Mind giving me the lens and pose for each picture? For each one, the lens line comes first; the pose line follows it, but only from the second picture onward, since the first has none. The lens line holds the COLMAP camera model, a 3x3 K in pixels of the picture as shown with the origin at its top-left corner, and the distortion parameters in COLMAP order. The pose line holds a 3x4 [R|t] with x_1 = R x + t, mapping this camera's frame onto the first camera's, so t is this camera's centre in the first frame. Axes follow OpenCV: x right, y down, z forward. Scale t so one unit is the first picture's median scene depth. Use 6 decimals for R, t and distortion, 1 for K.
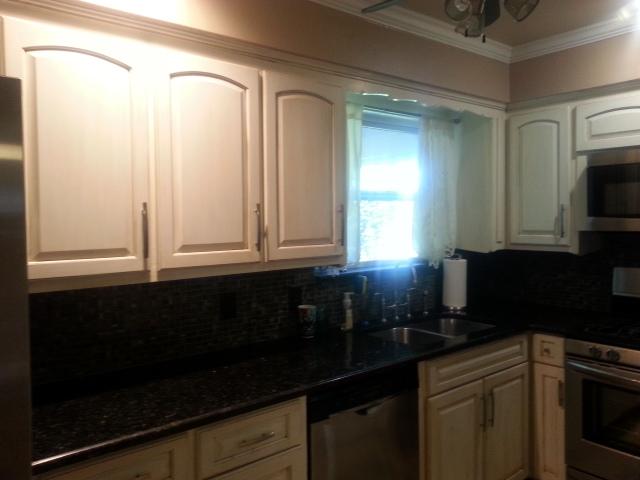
lens RADIAL K [[517.5, 0, 312.4], [0, 517.5, 236.6], [0, 0, 1]] dist [0.087458, -0.115010]
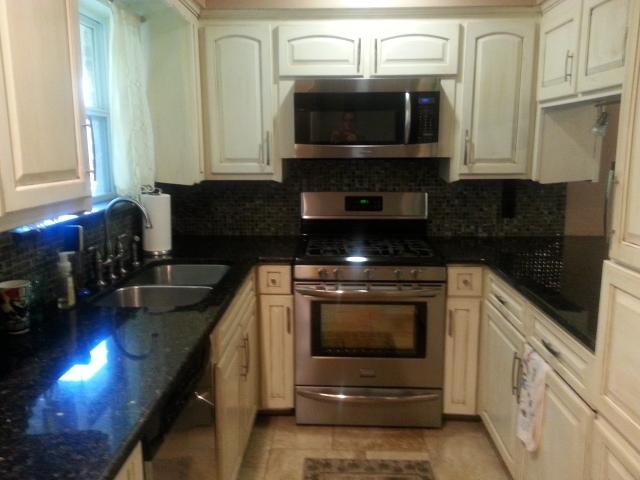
lens RADIAL K [[517.5, 0, 312.4], [0, 517.5, 236.6], [0, 0, 1]] dist [0.087458, -0.115010]
pose [[0.658672, -0.119656, 0.742855, -0.216507], [0.025254, 0.990234, 0.137110, 0.002792], [-0.752006, -0.071551, 0.655261, 0.308852]]
